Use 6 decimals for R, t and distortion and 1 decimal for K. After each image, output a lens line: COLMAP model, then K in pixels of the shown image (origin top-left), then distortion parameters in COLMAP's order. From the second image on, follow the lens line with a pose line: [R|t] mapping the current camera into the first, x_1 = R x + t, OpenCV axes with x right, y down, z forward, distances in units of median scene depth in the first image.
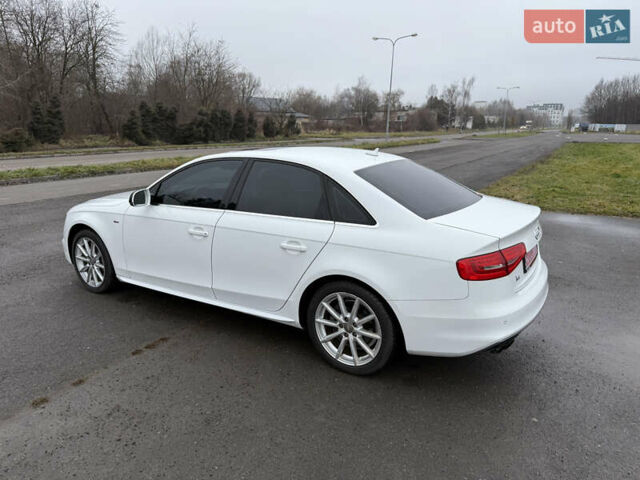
lens RADIAL K [[494.2, 0, 320.3], [0, 494.2, 257.1], [0, 0, 1]] dist [0.087117, -0.108957]
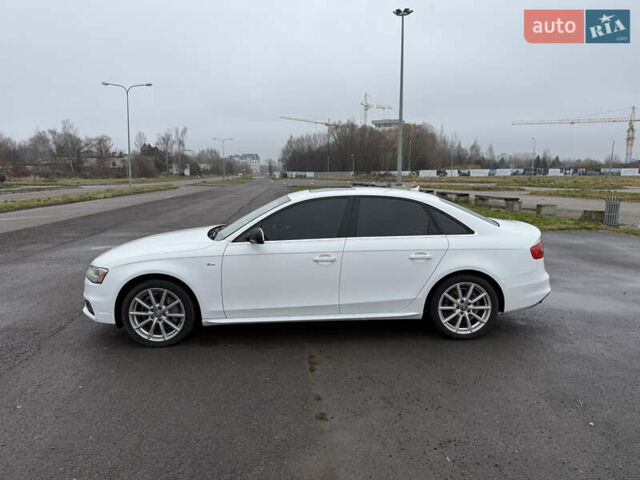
lens RADIAL K [[516.5, 0, 319.1], [0, 516.5, 255.6], [0, 0, 1]] dist [0.090000, -0.141743]
pose [[0.784417, -0.102079, 0.611776, -0.177917], [0.162736, 0.985679, -0.044193, -0.000948], [-0.598504, 0.134224, 0.789796, 0.006559]]
